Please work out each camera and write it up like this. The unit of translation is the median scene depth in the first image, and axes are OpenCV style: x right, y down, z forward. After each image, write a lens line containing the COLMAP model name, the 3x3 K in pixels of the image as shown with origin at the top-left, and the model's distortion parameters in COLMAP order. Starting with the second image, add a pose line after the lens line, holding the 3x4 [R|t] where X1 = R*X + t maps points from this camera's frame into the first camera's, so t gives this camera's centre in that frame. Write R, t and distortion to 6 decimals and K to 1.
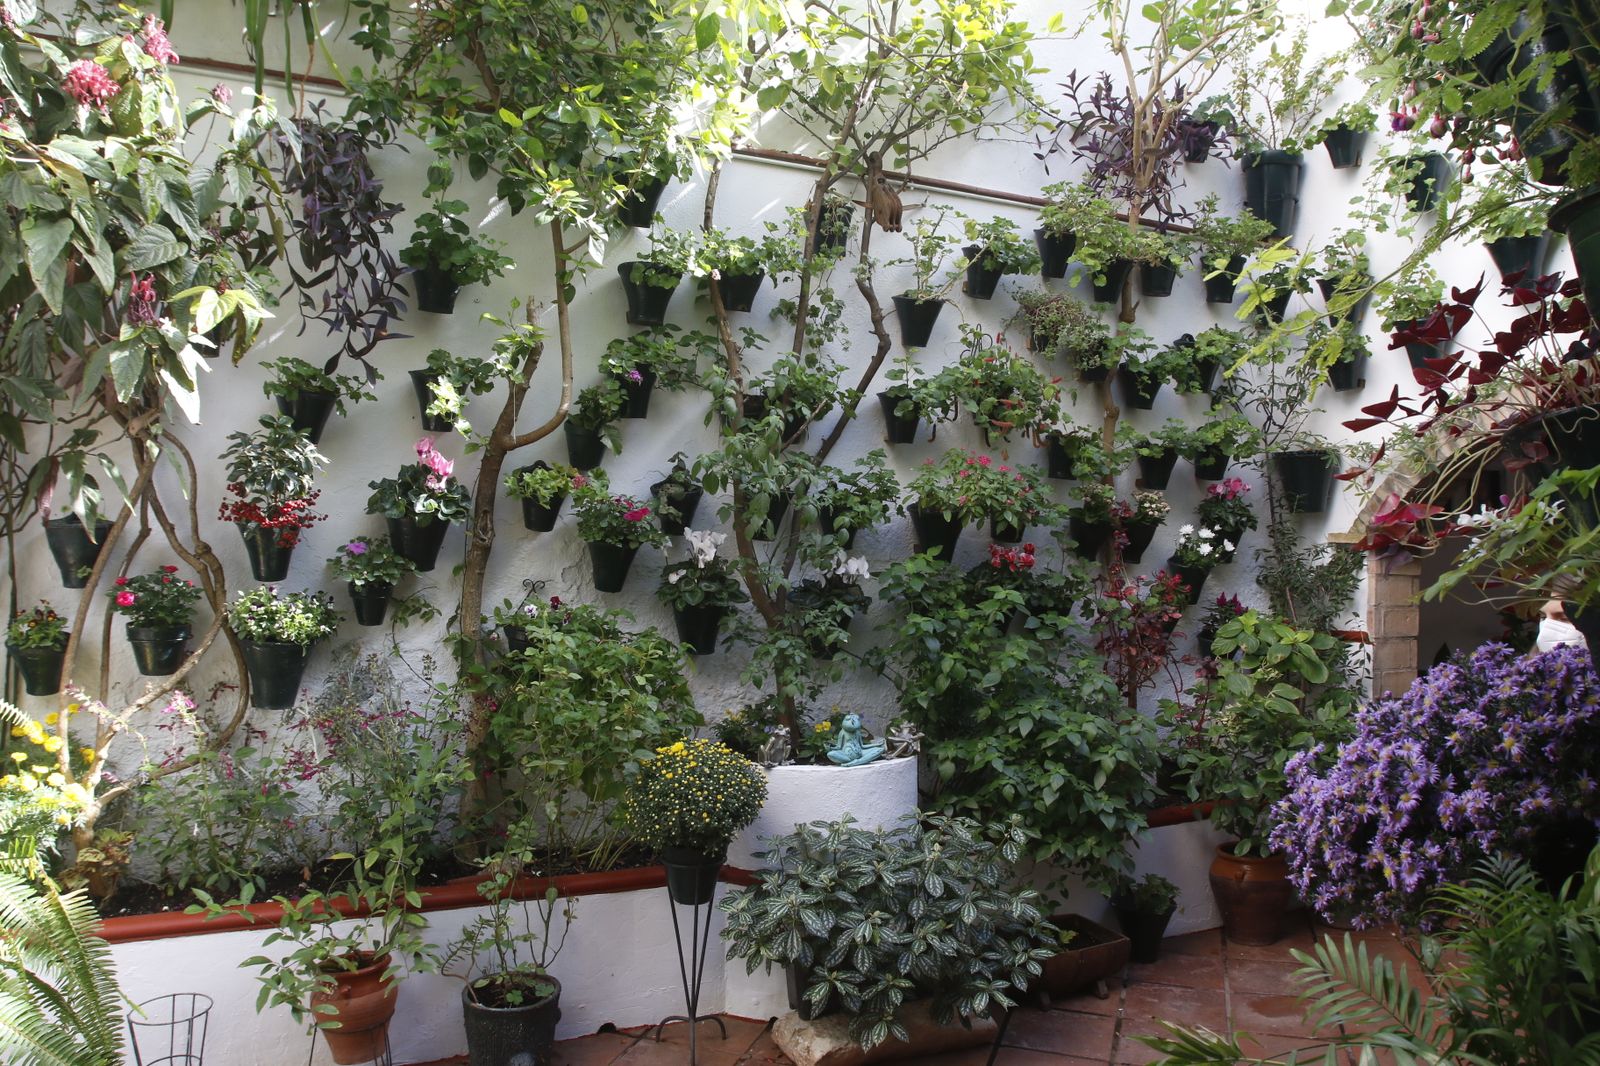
lens RADIAL K [[1156.8, 0, 797.9], [0, 1156.8, 536.4], [0, 0, 1]] dist [-0.100397, 0.062295]
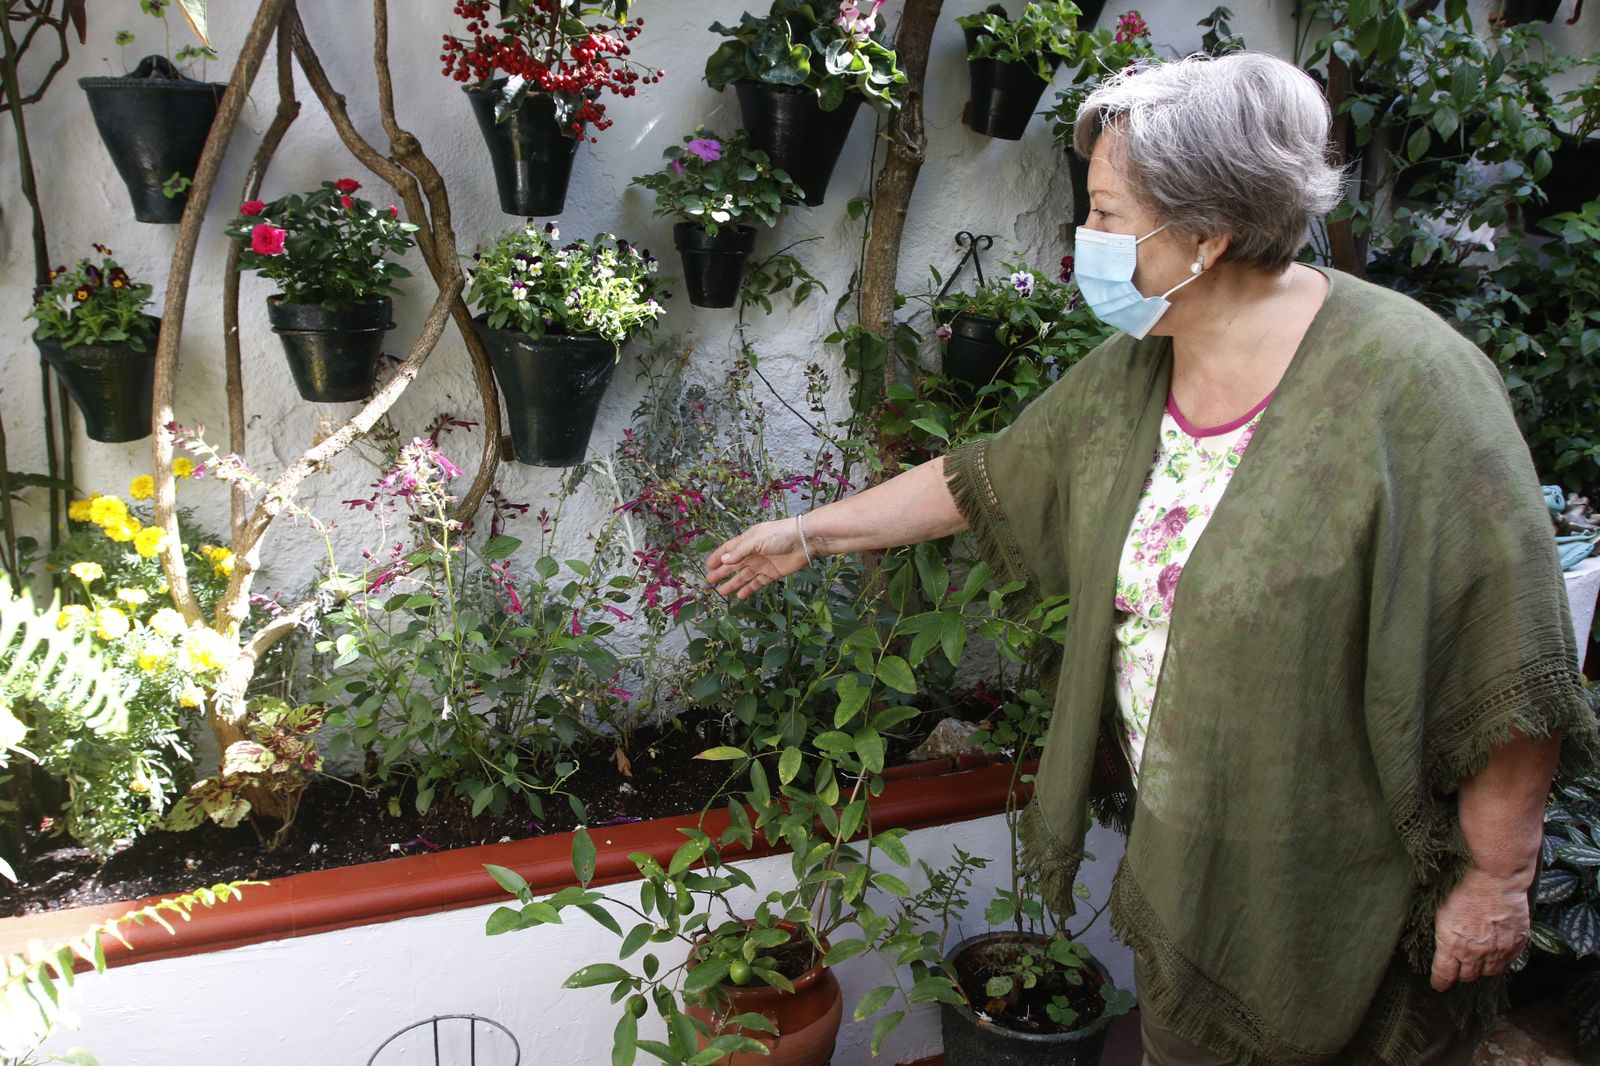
lens RADIAL K [[1156.8, 0, 797.9], [0, 1156.8, 536.4], [0, 0, 1]] dist [-0.100397, 0.062295]
pose [[0.998546, 0.020308, -0.049929, -0.339838], [-0.008232, 0.972898, 0.231087, 0.063431], [0.053268, -0.230341, 0.971651, 0.507594]]
